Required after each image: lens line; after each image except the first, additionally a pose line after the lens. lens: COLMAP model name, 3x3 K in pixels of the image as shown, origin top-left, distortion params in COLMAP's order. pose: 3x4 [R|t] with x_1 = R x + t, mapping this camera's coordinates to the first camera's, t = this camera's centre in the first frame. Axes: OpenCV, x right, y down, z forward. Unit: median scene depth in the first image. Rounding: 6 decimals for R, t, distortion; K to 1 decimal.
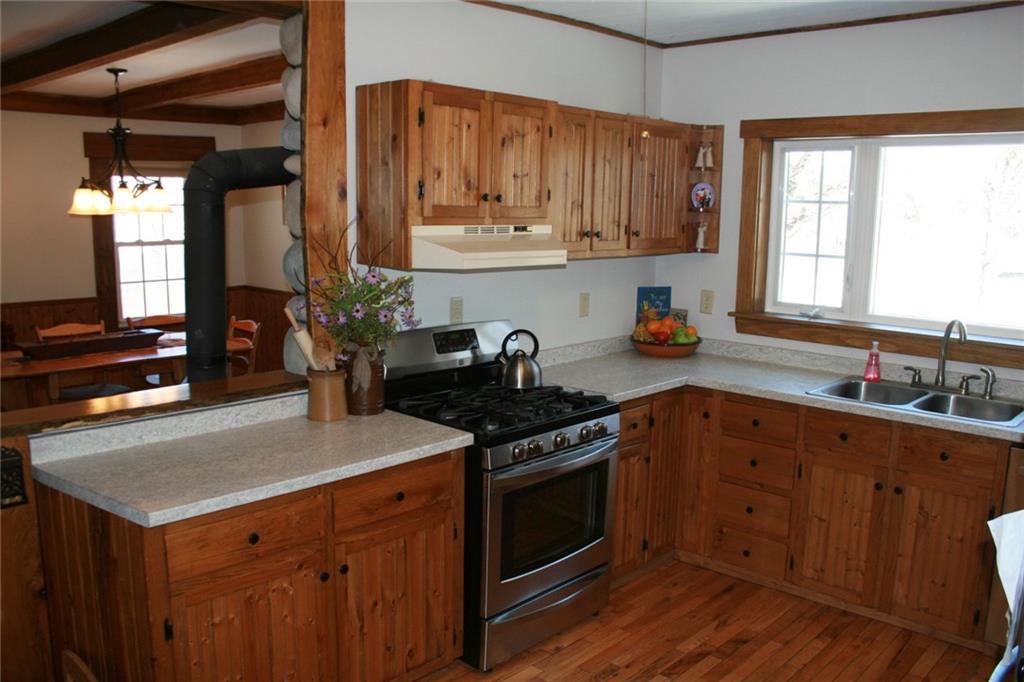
lens RADIAL K [[852.9, 0, 512.4], [0, 852.9, 356.5], [0, 0, 1]] dist [-0.090806, 0.002902]
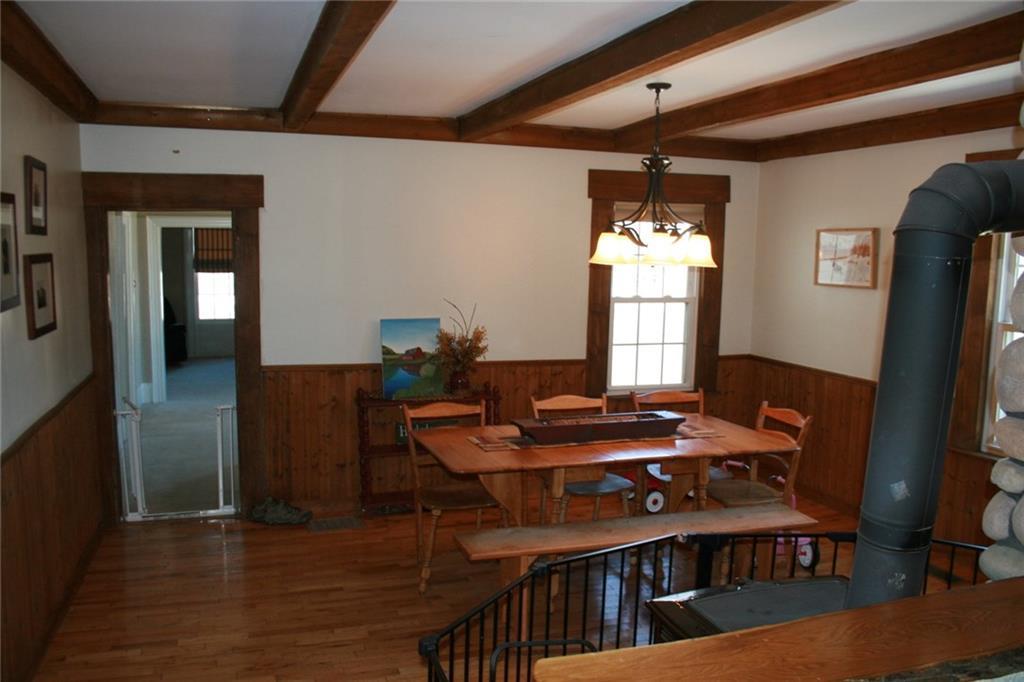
lens RADIAL K [[869.0, 0, 512.0], [0, 869.0, 341.0], [0, 0, 1]] dist [-0.050020, 0.137124]
pose [[0.885595, 0.055960, -0.461075, -0.173620], [-0.092110, 0.994158, -0.056256, -0.036938], [0.455234, 0.092289, 0.885576, 0.188468]]
